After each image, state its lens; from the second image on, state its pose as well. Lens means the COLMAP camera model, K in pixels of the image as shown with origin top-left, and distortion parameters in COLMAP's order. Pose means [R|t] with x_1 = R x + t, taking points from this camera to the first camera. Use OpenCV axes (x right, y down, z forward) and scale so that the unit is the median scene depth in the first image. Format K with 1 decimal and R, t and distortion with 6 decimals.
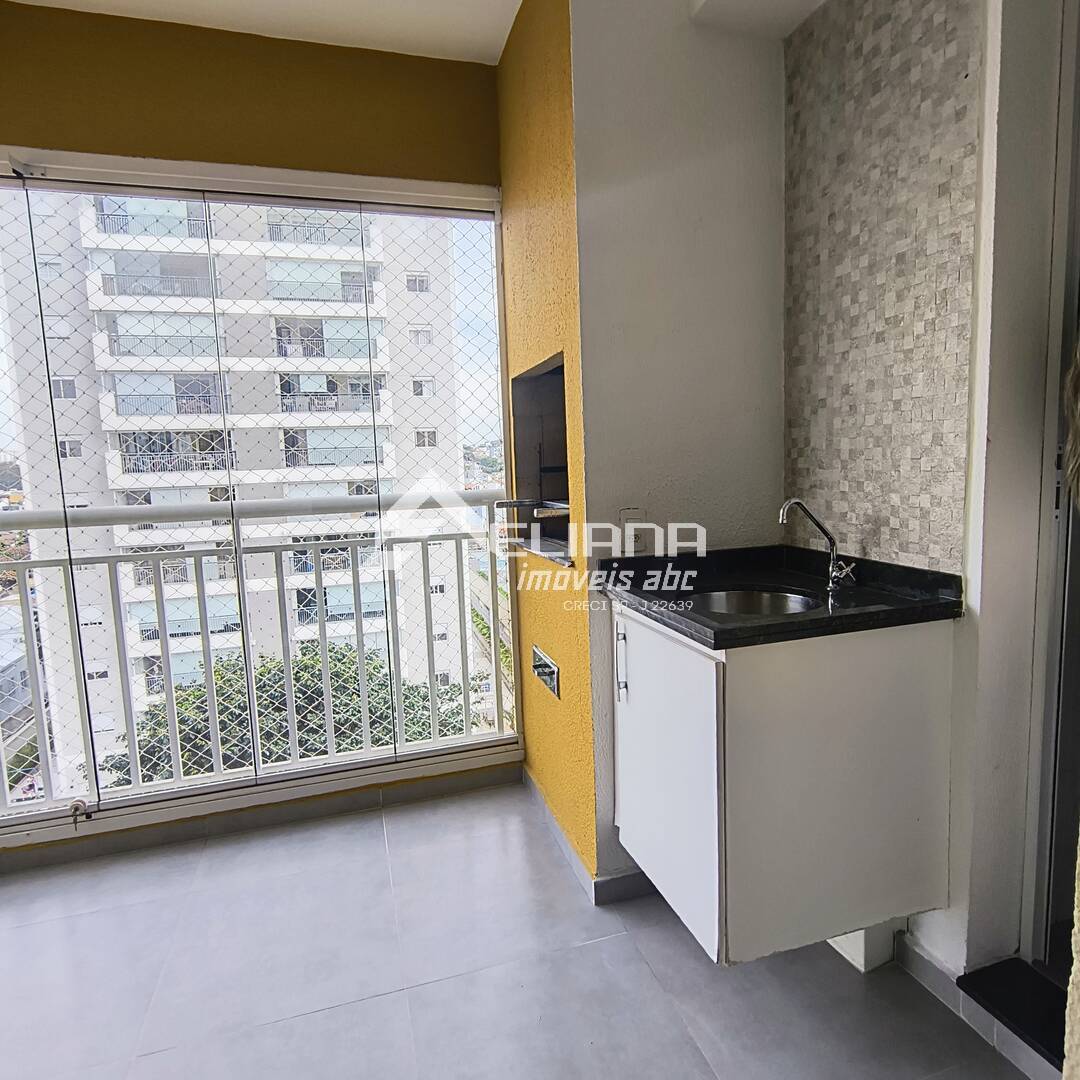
lens RADIAL K [[663.2, 0, 537.9], [0, 663.2, 538.4], [0, 0, 1]] dist [-0.006866, 0.004157]
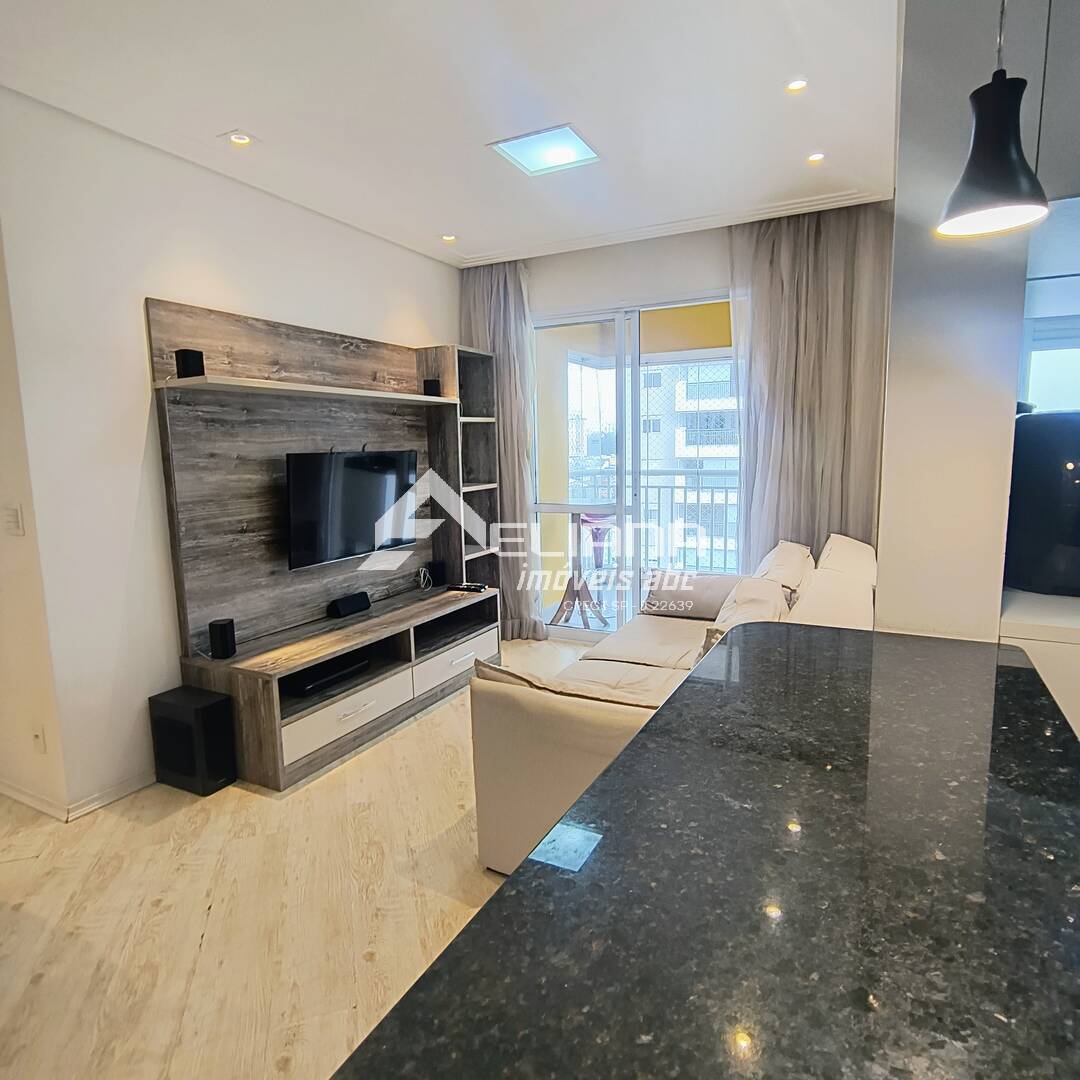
lens RADIAL K [[663.2, 0, 543.5], [0, 663.2, 531.5], [0, 0, 1]] dist [-0.006866, 0.004157]
pose [[0.718895, 0.107310, -0.686785, 0.060065], [-0.086681, 0.994139, 0.064600, 0.006181], [0.689693, 0.013091, 0.723984, -0.092813]]
